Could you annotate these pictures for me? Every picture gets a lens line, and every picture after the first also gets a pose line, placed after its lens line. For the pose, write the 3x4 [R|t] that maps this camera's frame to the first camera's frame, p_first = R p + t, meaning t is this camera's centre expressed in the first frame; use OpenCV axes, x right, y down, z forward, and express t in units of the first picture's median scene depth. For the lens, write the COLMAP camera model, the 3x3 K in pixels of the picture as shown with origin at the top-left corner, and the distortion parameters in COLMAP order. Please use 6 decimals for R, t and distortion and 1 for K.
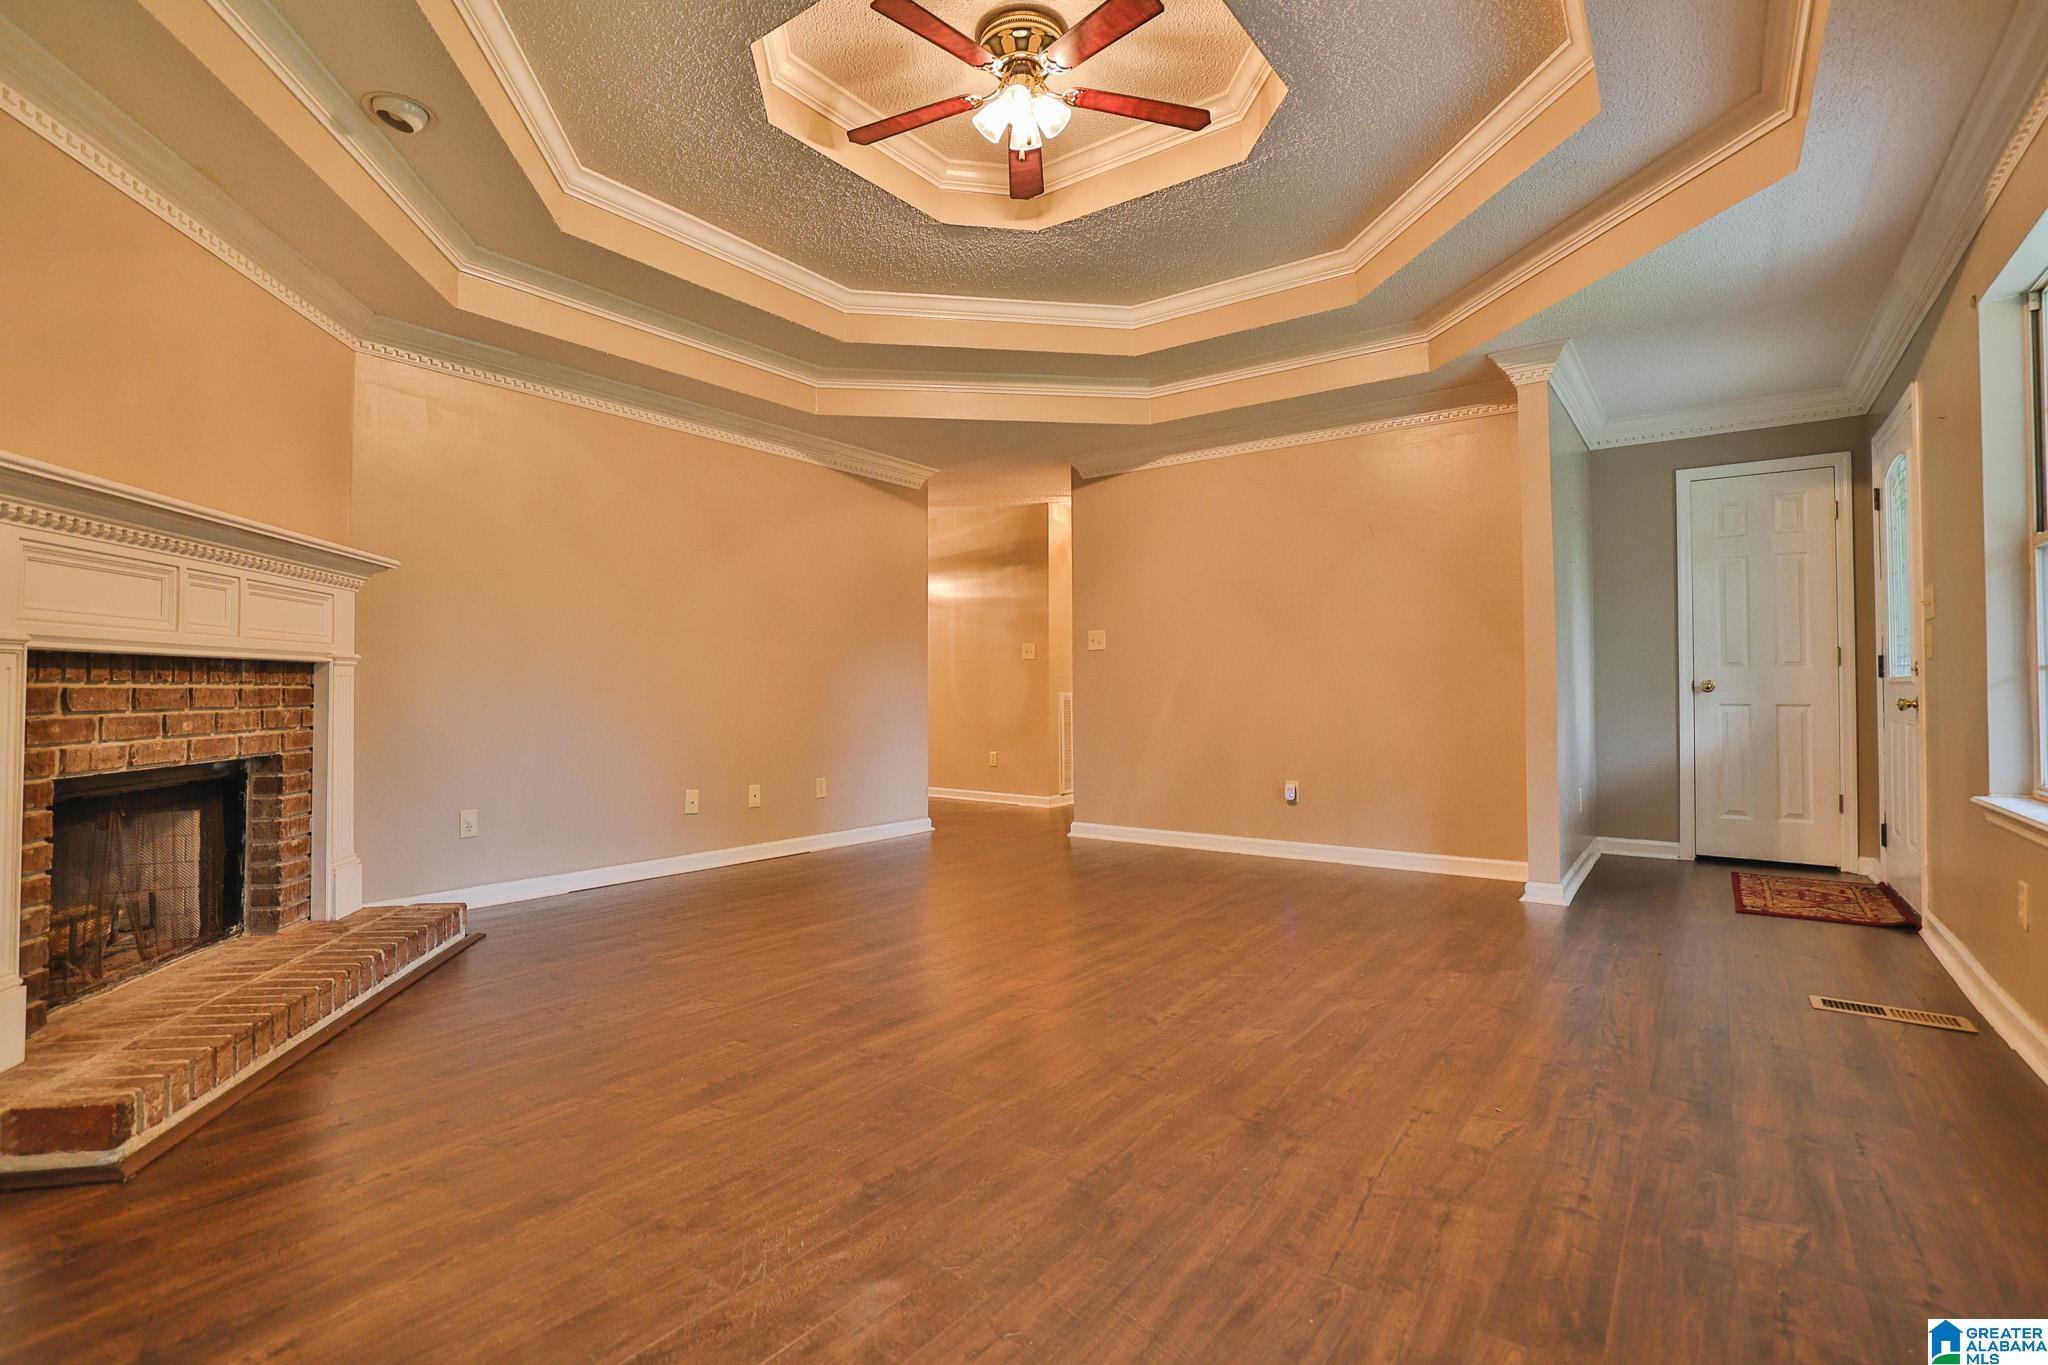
lens RADIAL K [[952.1, 0, 996.5], [0, 952.1, 659.1], [0, 0, 1]] dist [-0.043635, 0.017555]
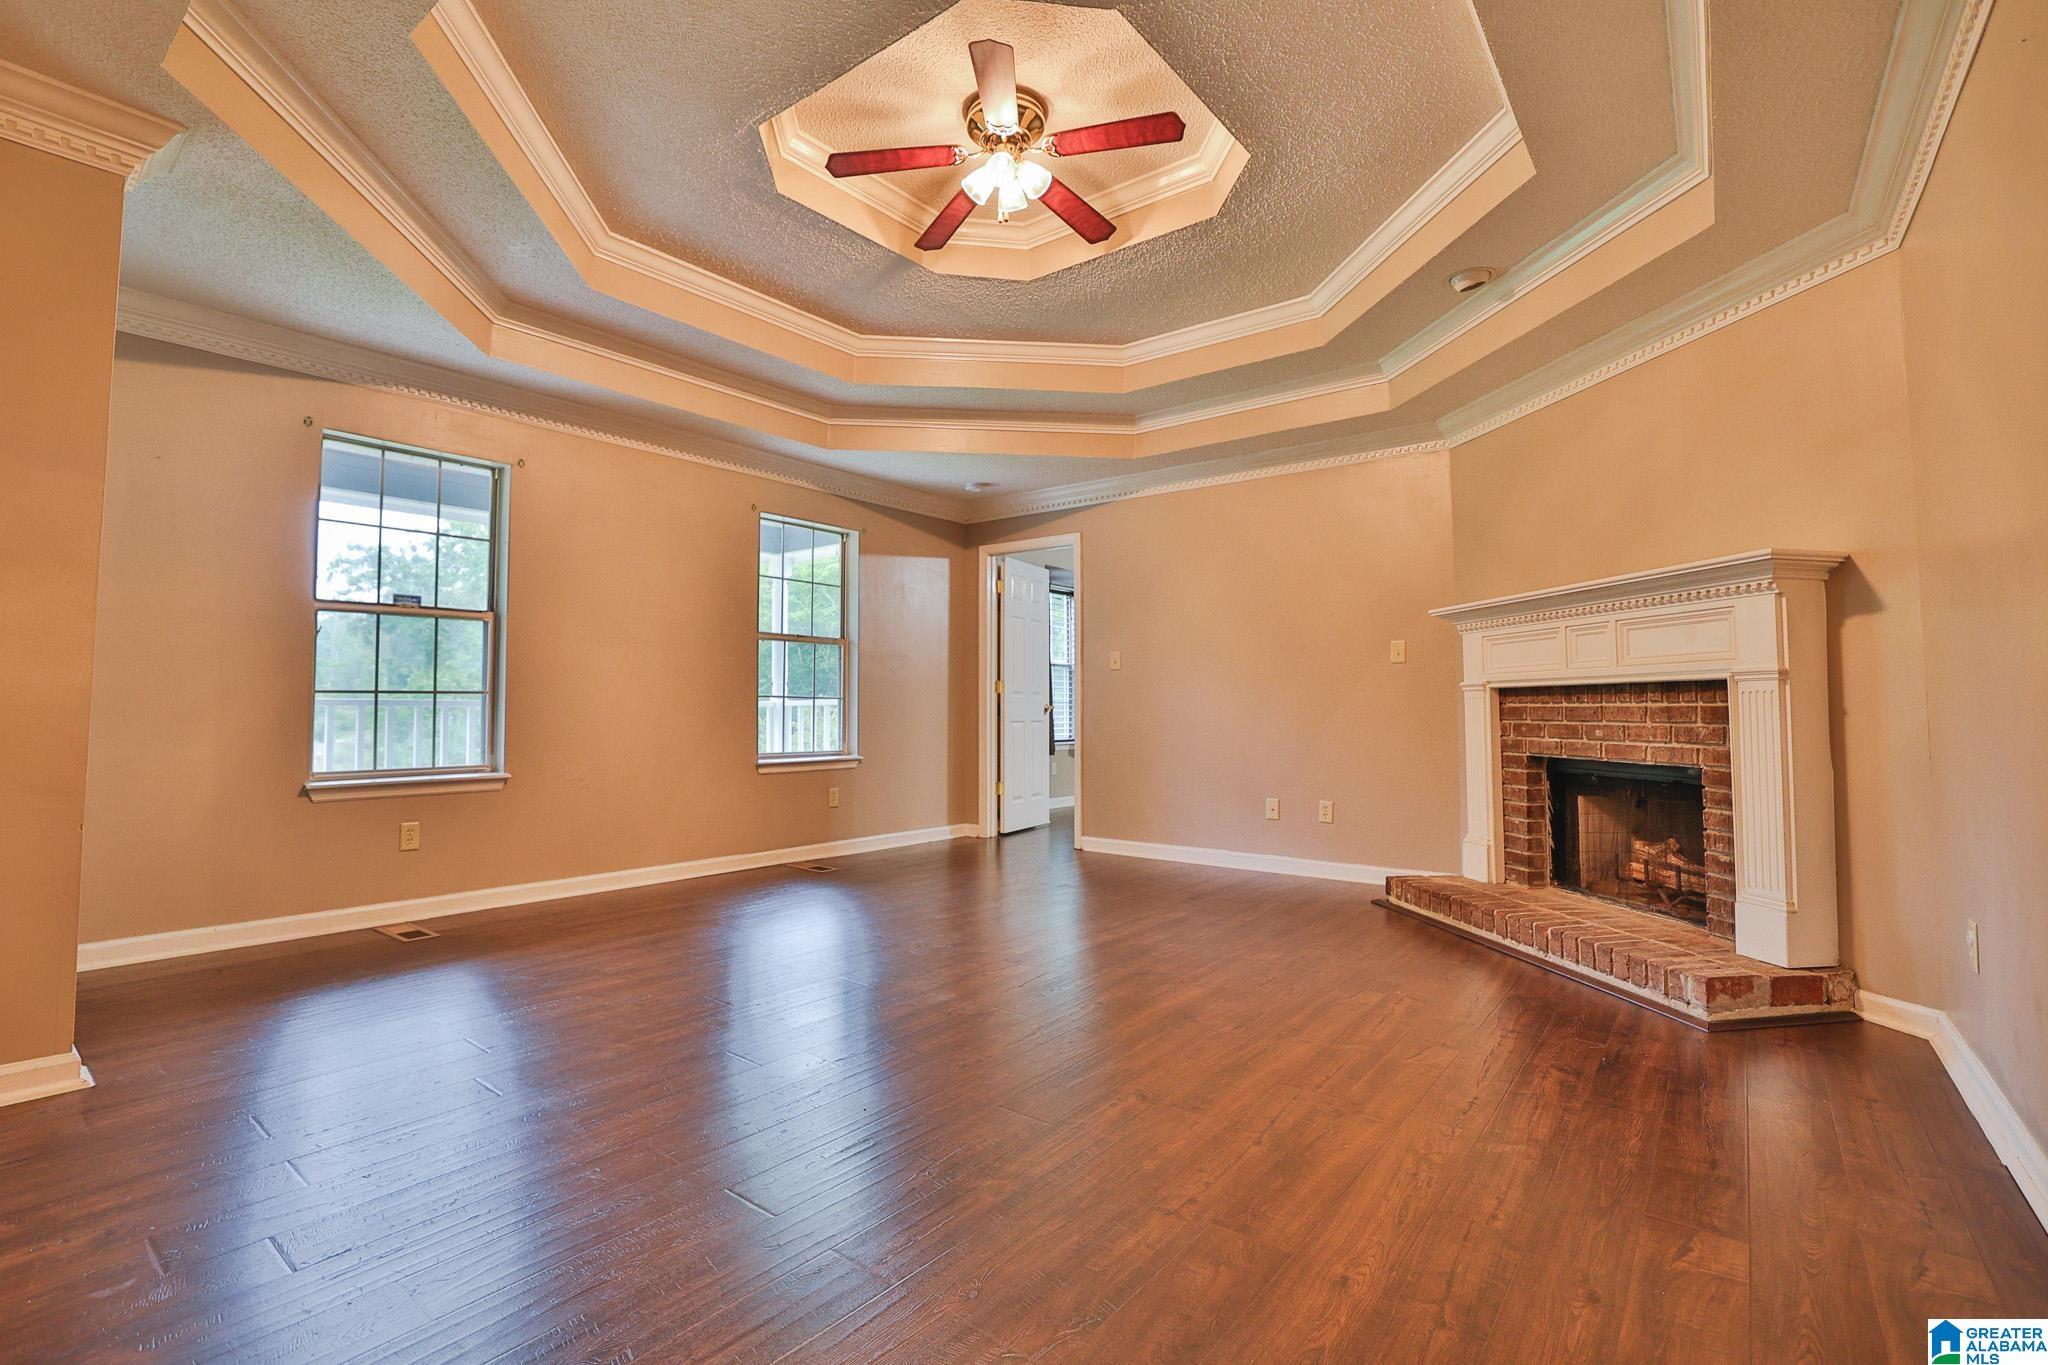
lens RADIAL K [[941.3, 0, 999.1], [0, 941.3, 661.9], [0, 0, 1]] dist [-0.045890, 0.018935]
pose [[-0.999754, 0.001693, 0.022096, 0.012837], [-0.000105, 0.996706, -0.081105, 0.075395], [-0.022161, -0.081087, -0.996461, 2.349311]]
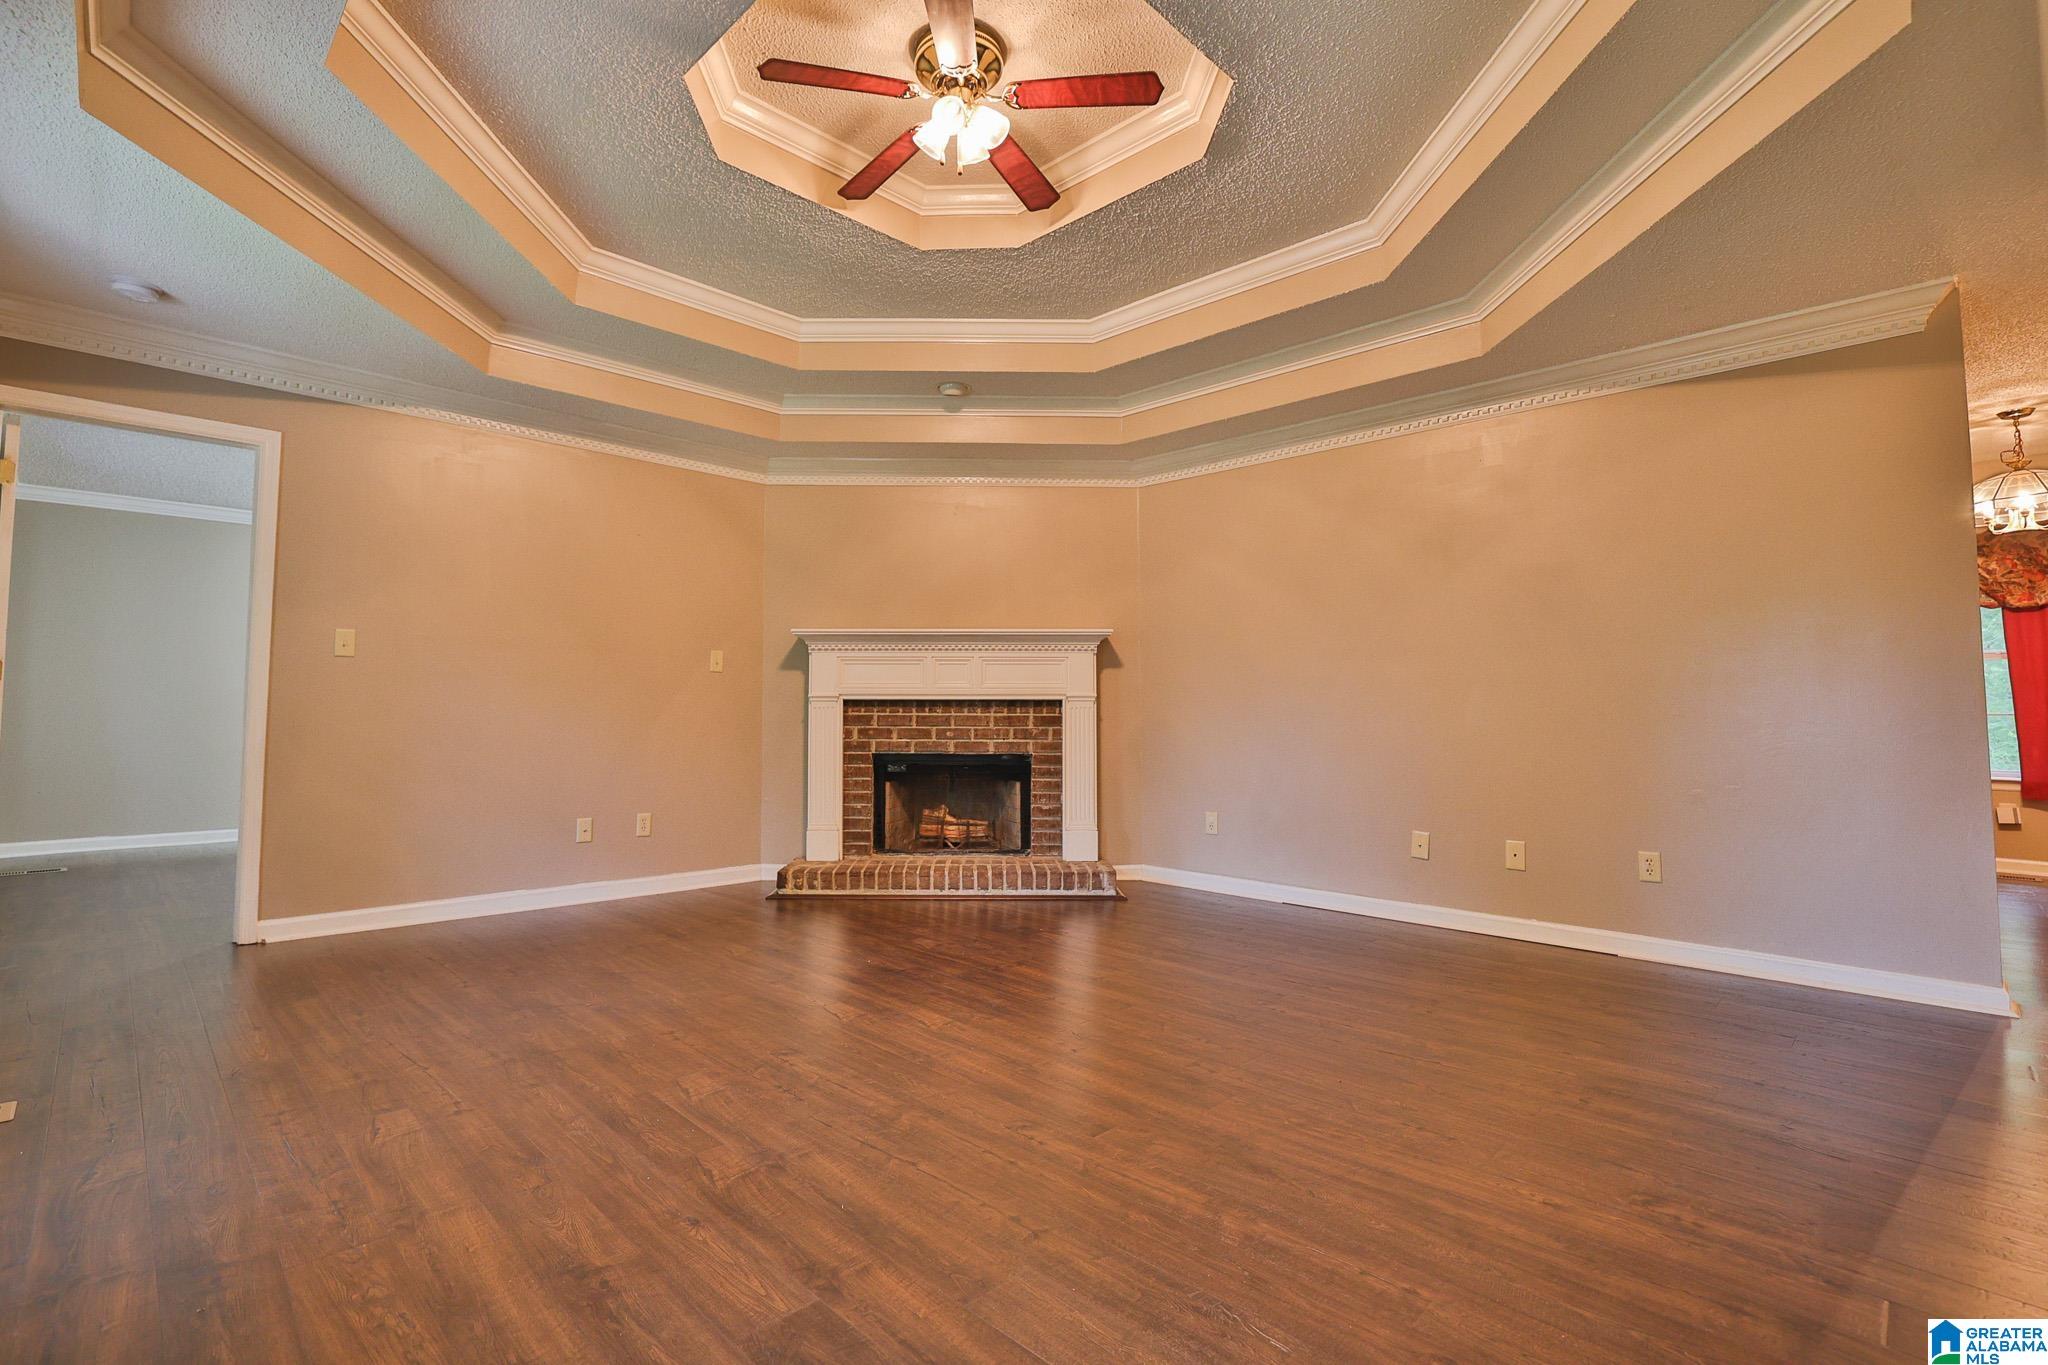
lens RADIAL K [[941.3, 0, 999.1], [0, 941.3, 661.9], [0, 0, 1]] dist [-0.045890, 0.018935]
pose [[-0.144586, -0.055682, -0.987924, 1.090537], [0.028333, 0.997773, -0.060383, 0.040486], [0.989087, -0.036722, -0.142686, 1.350785]]
